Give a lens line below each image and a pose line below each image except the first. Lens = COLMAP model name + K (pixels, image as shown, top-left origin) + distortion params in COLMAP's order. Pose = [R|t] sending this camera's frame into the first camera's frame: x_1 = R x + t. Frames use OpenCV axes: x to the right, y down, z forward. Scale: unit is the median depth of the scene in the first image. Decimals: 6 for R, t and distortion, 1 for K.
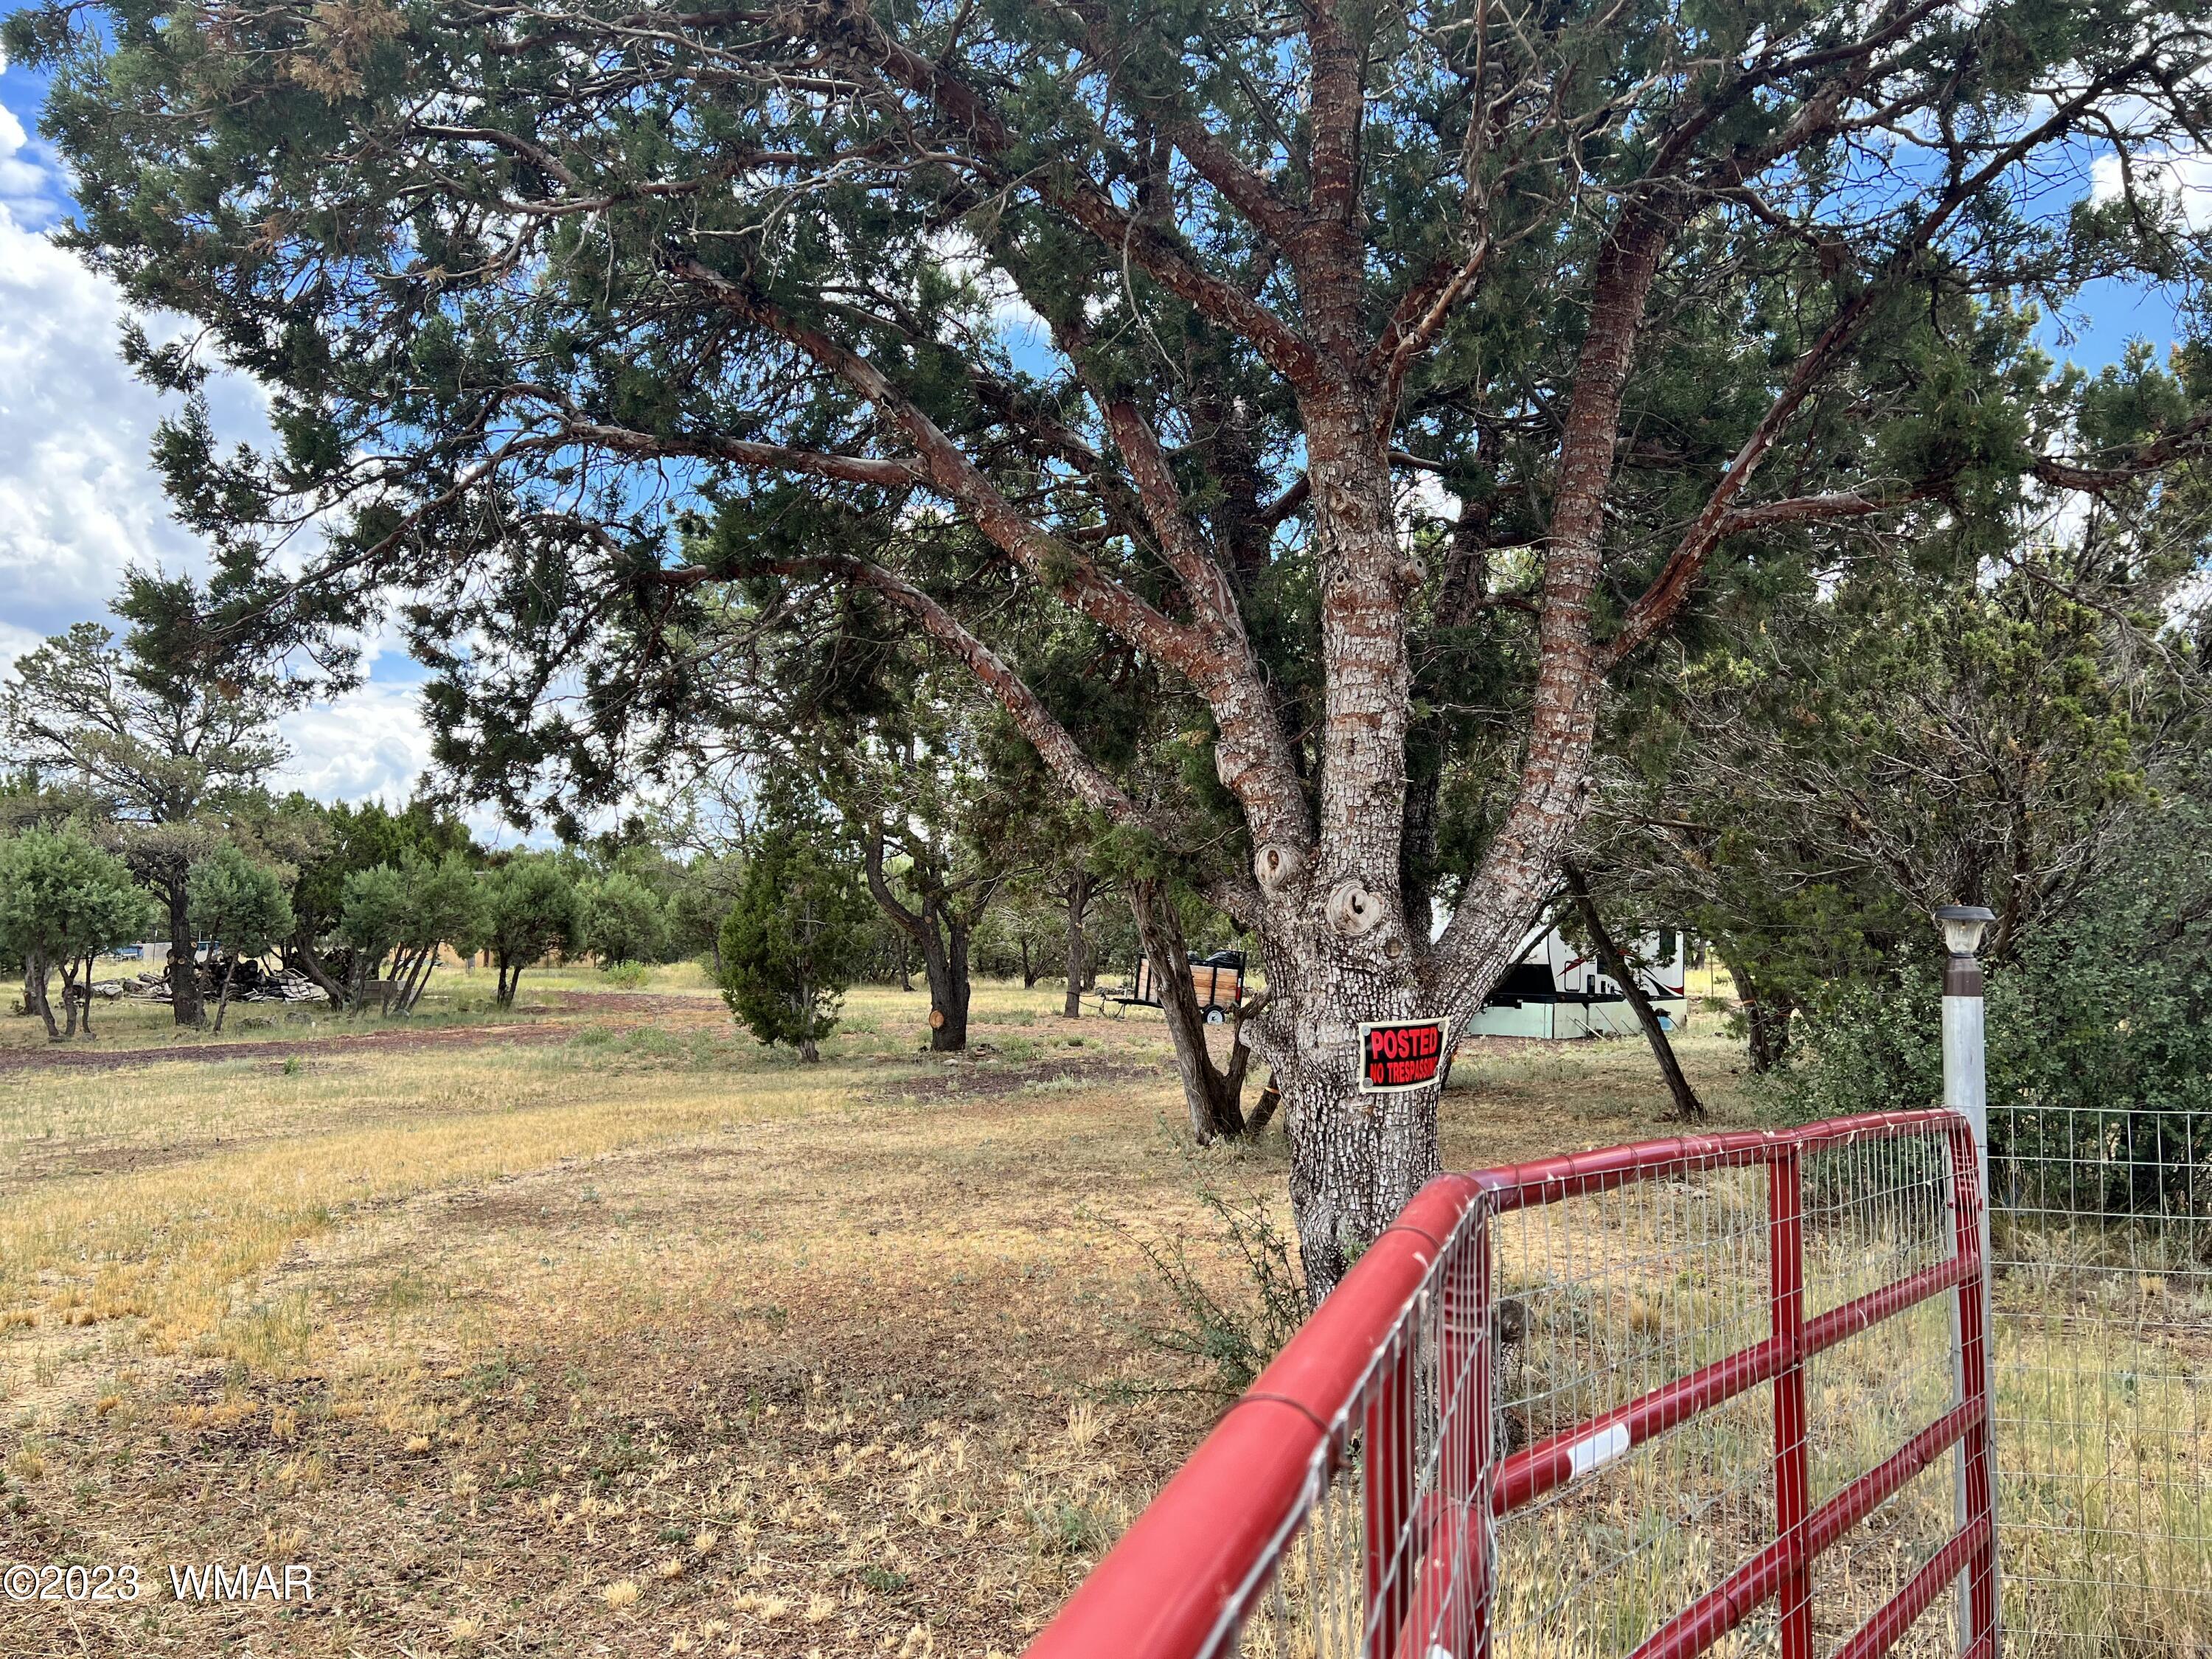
lens RADIAL K [[1649.4, 0, 1109.4], [0, 1649.4, 842.6], [0, 0, 1]] dist [0.065260, -0.079455]
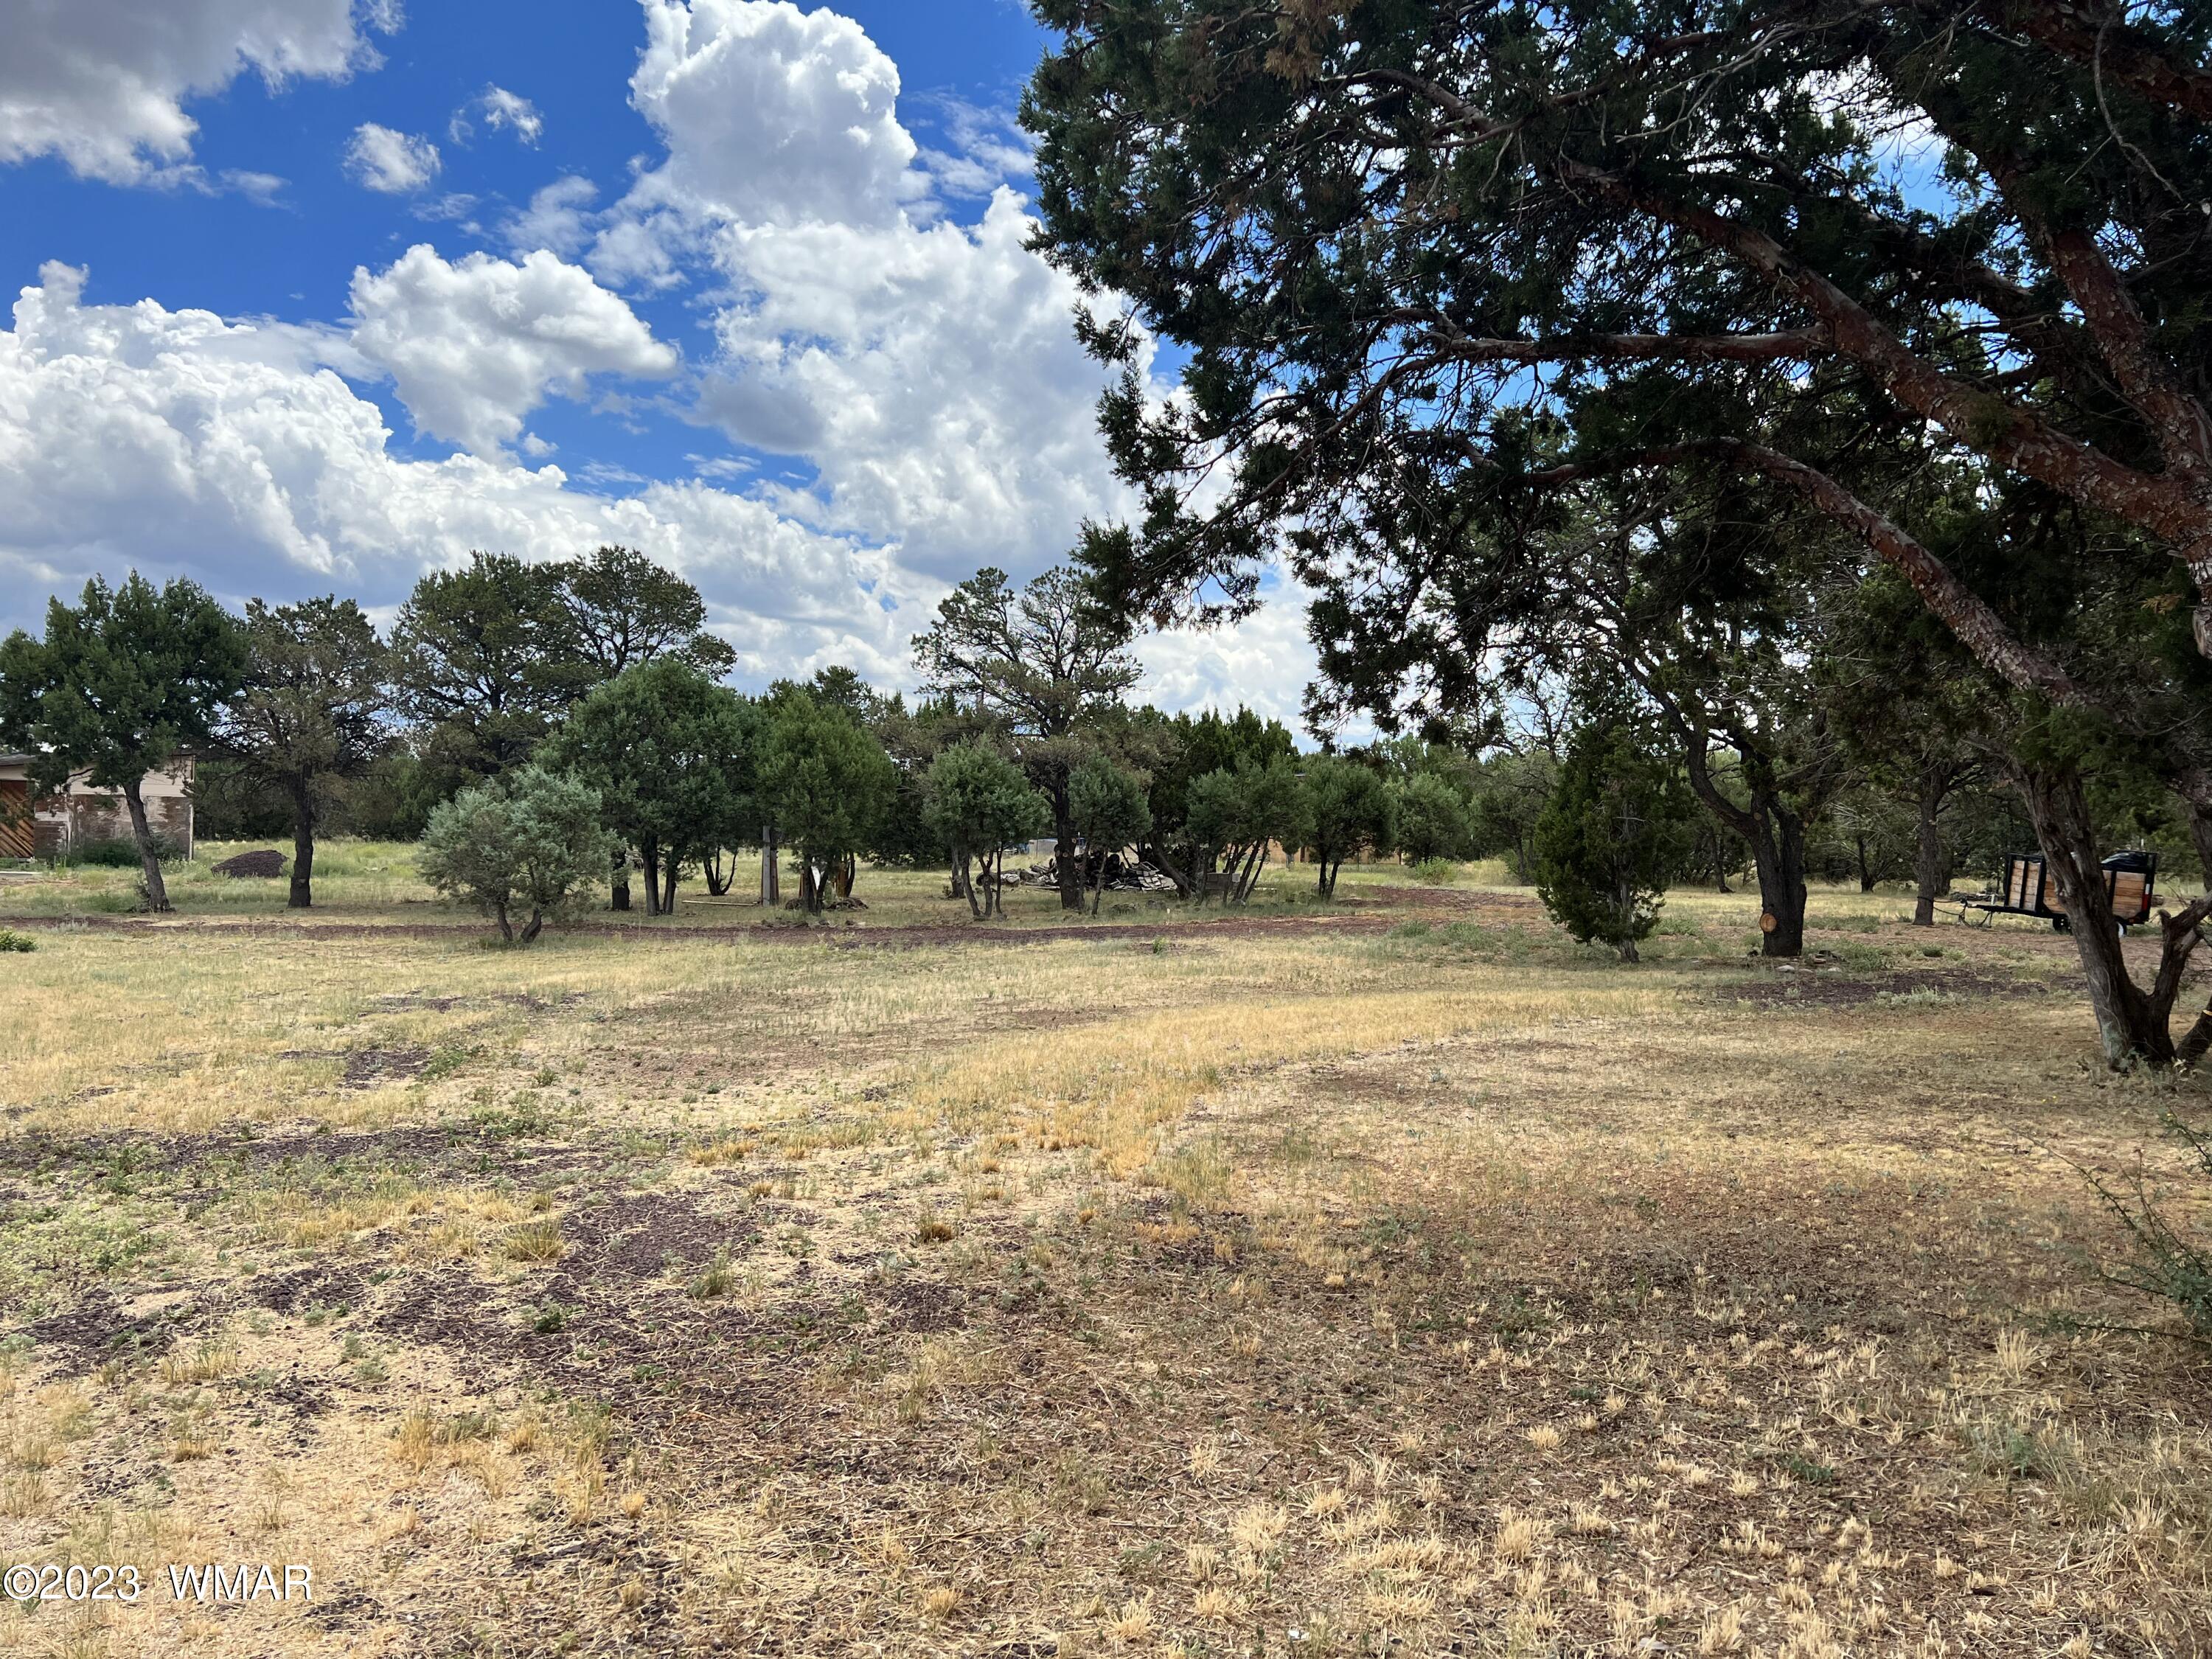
lens RADIAL K [[1649.4, 0, 1109.4], [0, 1649.4, 842.6], [0, 0, 1]] dist [0.065260, -0.079455]
pose [[0.891338, 0.001692, -0.453336, -0.034233], [0.025961, 0.998161, 0.054771, -0.000341], [0.452595, -0.060589, 0.889655, -0.039107]]
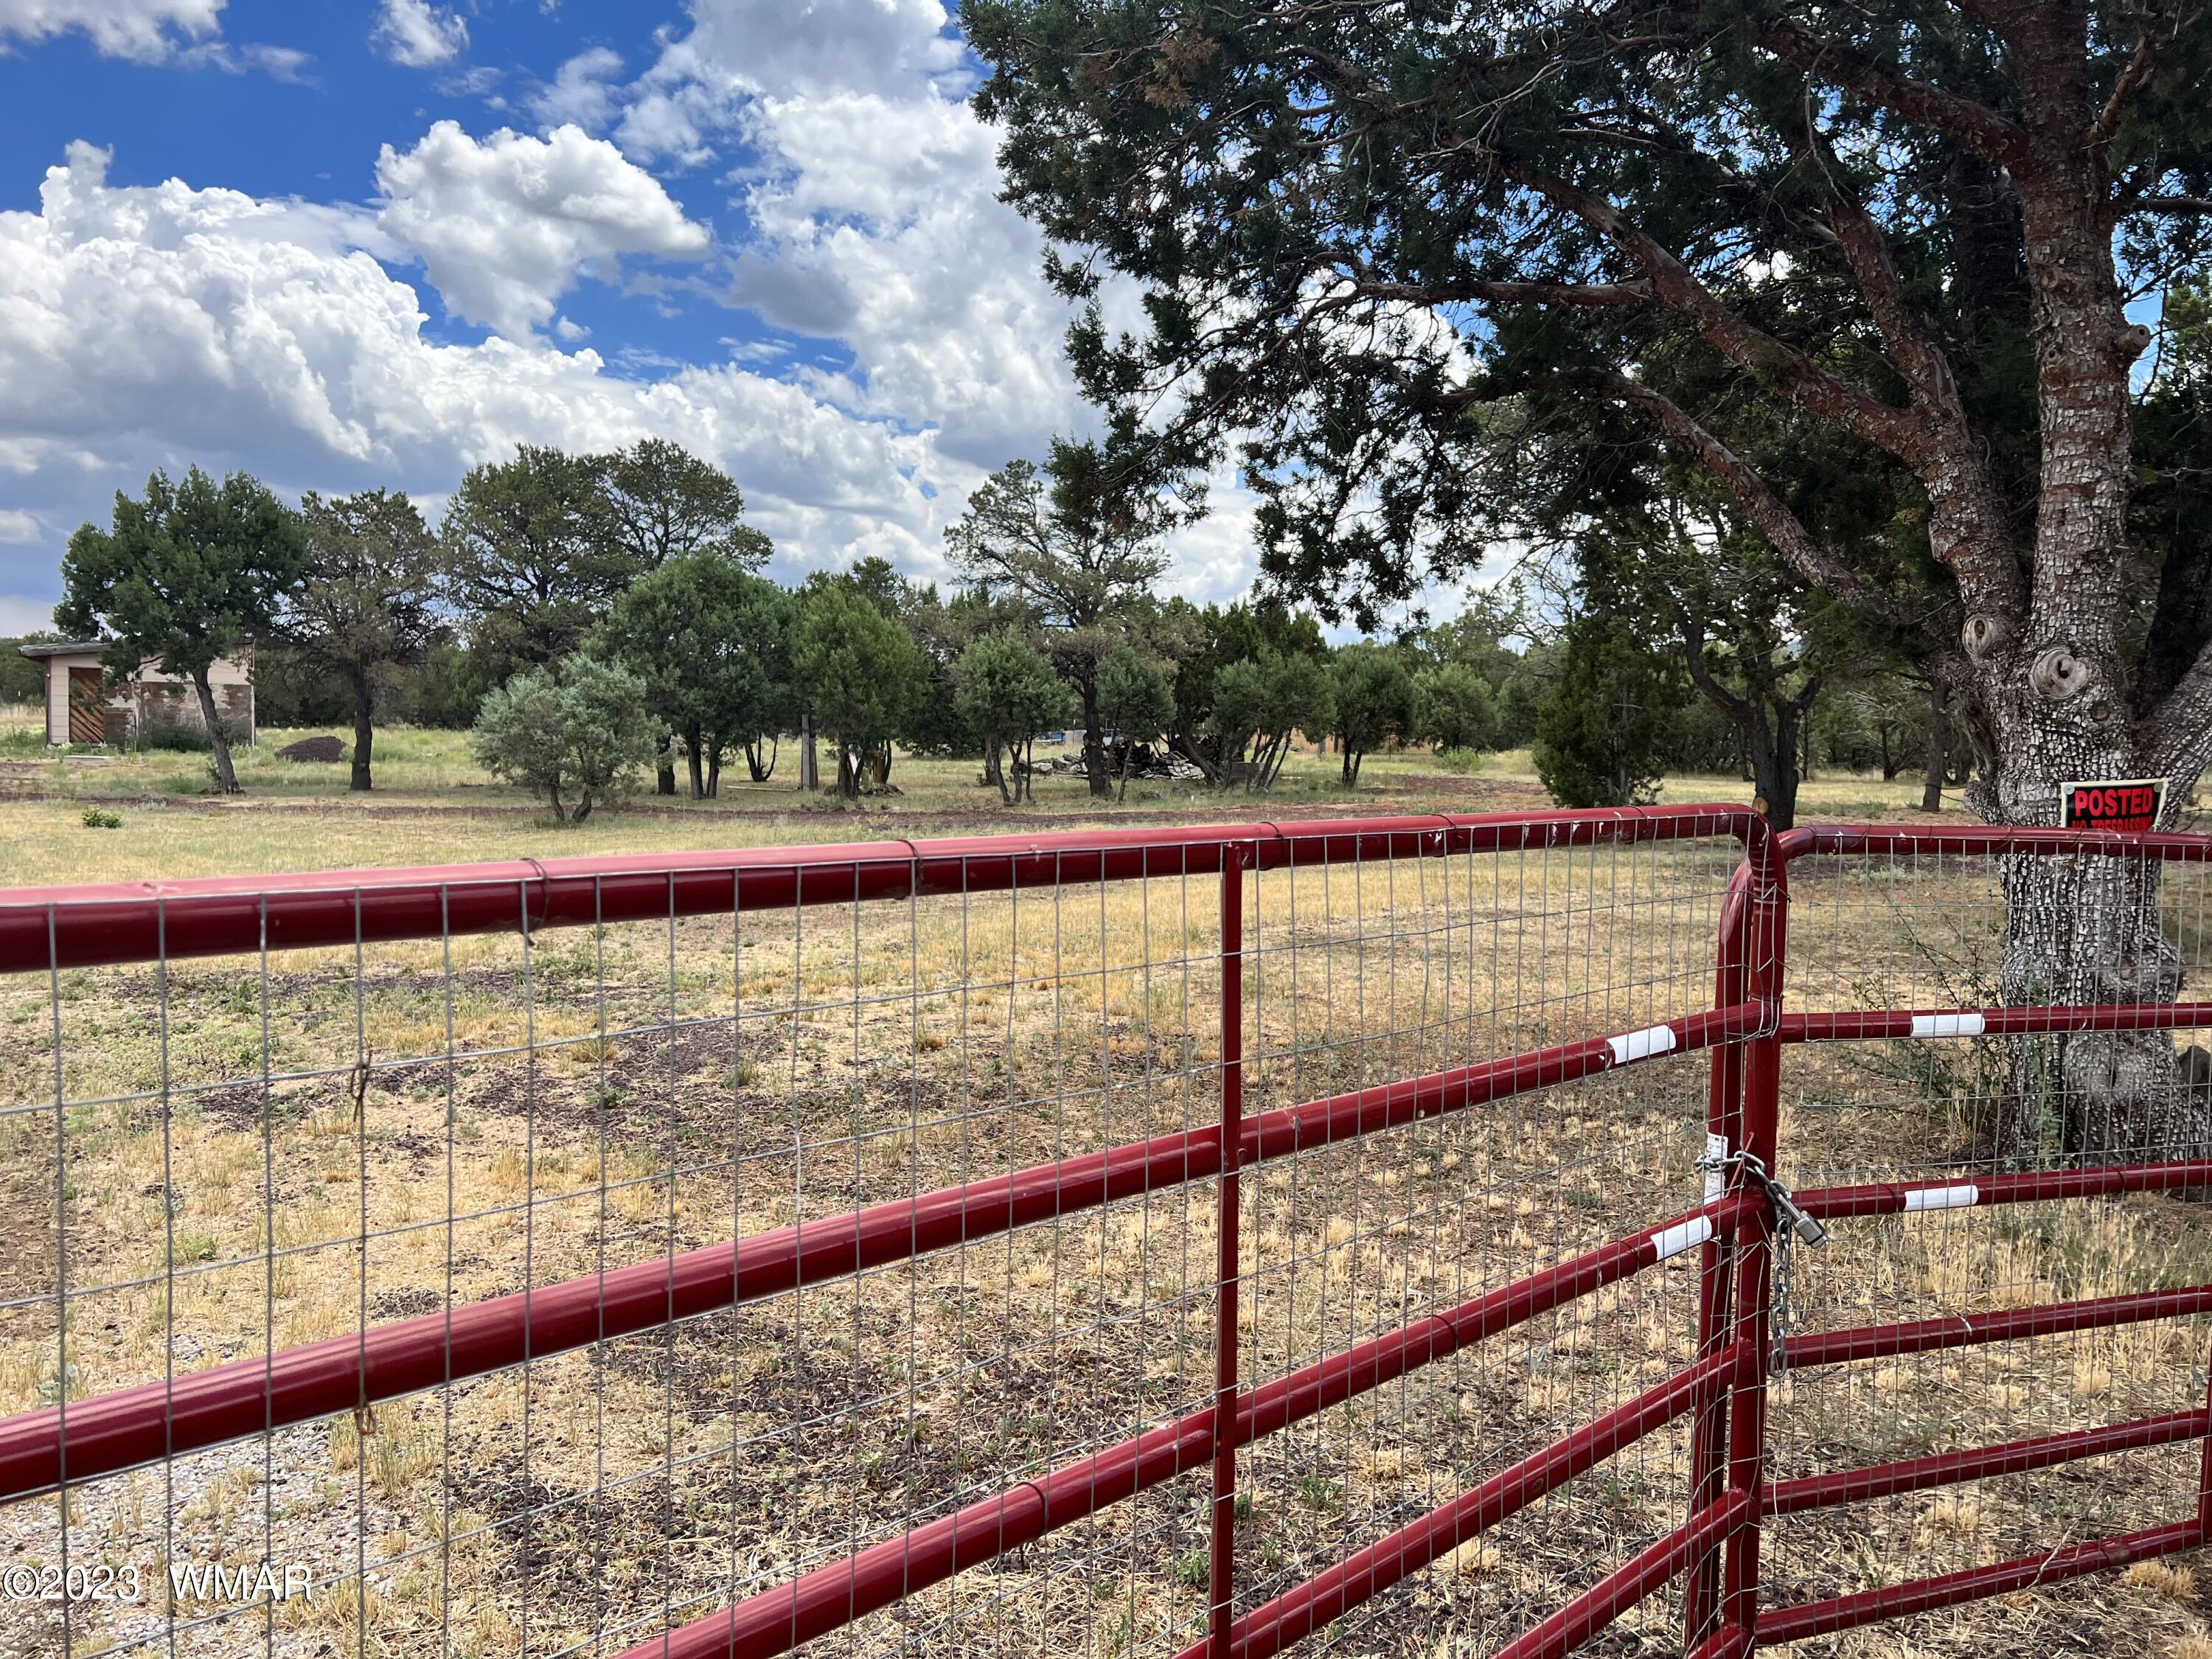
lens RADIAL K [[1649.4, 0, 1109.4], [0, 1649.4, 842.6], [0, 0, 1]] dist [0.065260, -0.079455]
pose [[0.879297, 0.034649, -0.475012, 0.091215], [0.025380, 0.992524, 0.119379, 0.003212], [0.475598, -0.117025, 0.871844, -0.166265]]
